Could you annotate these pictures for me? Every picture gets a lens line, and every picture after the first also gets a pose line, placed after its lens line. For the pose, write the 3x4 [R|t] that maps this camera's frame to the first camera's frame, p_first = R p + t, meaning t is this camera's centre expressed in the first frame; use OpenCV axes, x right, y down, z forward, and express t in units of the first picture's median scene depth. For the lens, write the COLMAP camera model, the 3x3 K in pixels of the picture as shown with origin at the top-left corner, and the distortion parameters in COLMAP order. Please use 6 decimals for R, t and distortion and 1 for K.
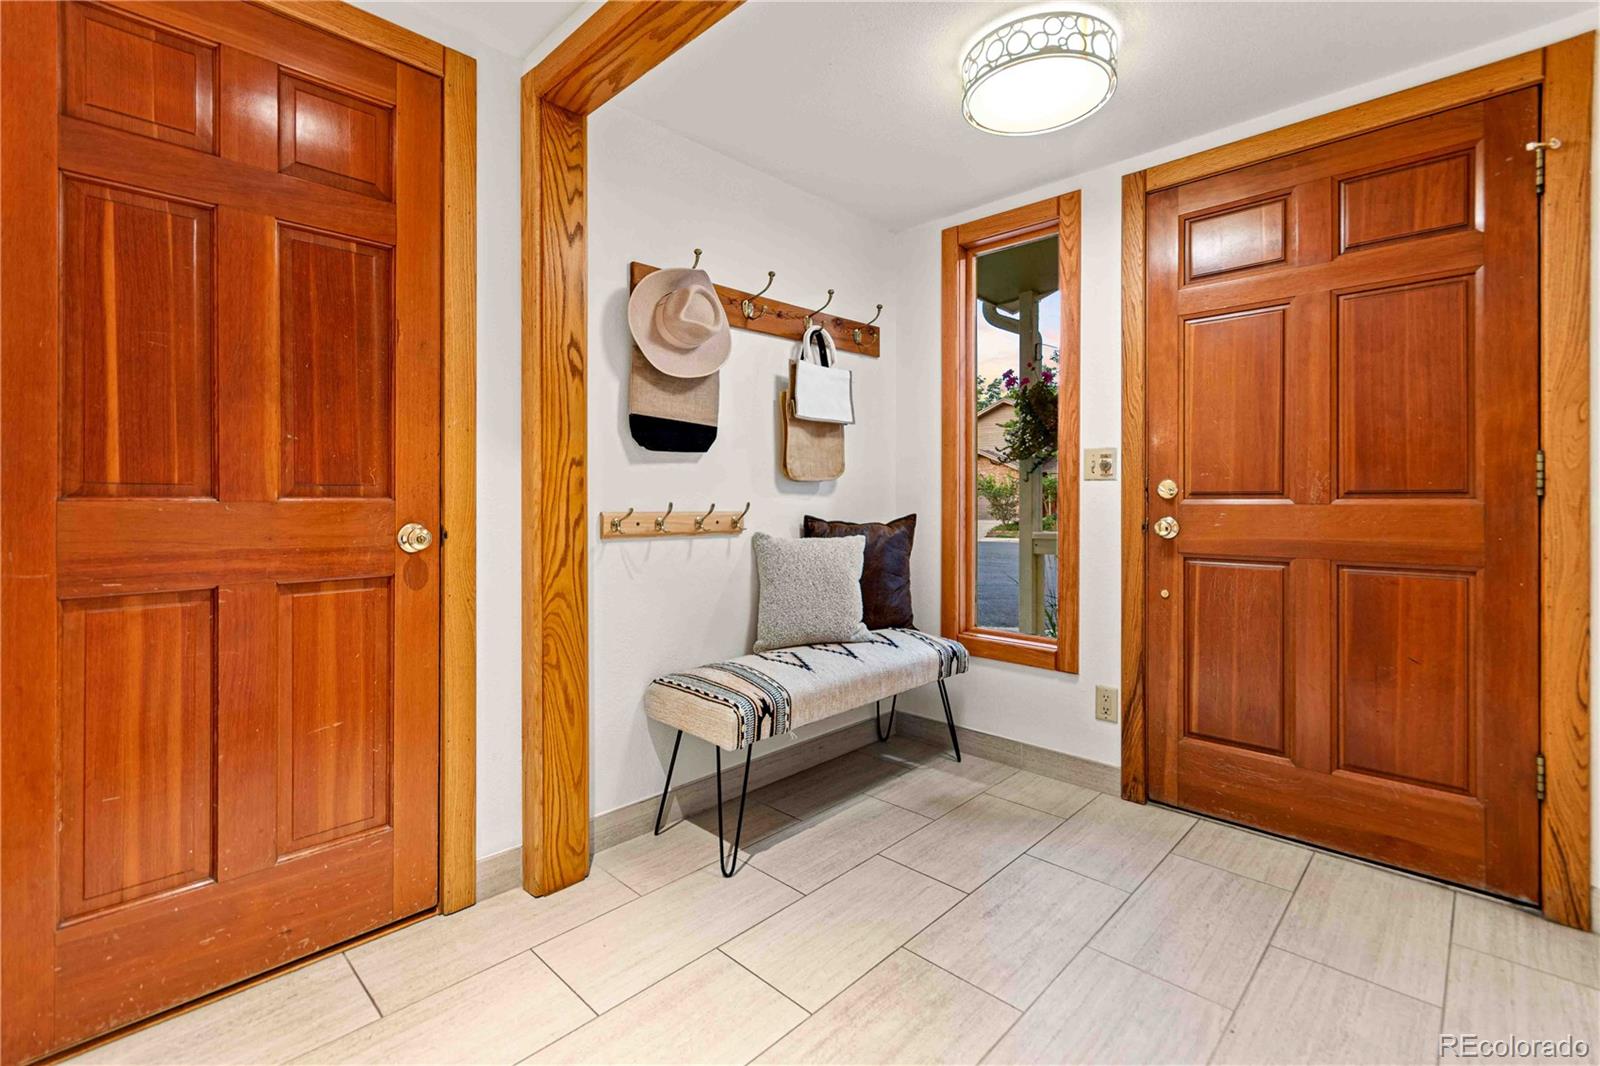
lens RADIAL K [[718.0, 0, 802.1], [0, 718.0, 494.0], [0, 0, 1]] dist [0.000592, 0.000070]
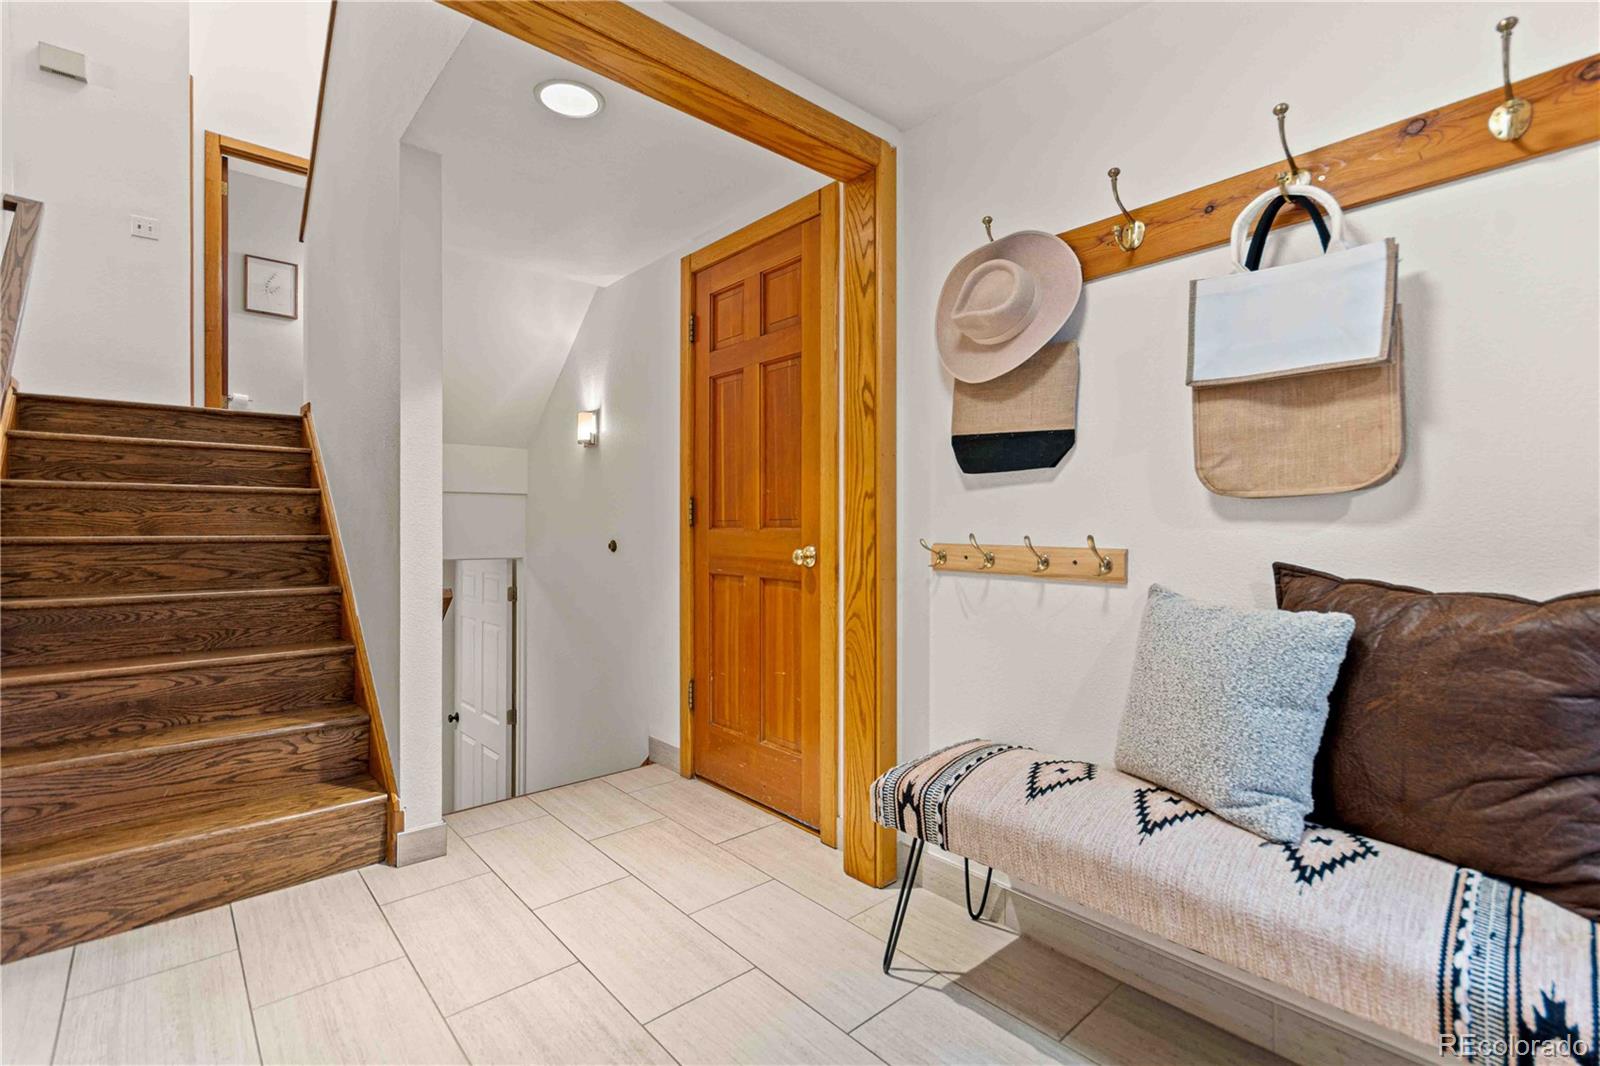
lens RADIAL K [[718.8, 0, 800.0], [0, 718.8, 533.0], [0, 0, 1]] dist [0.000112, 0.000018]
pose [[-0.073218, 0.007480, -0.997288, 0.711440], [0.002422, 0.999970, 0.007323, 0.004060], [0.997313, -0.001879, -0.073234, 0.904505]]
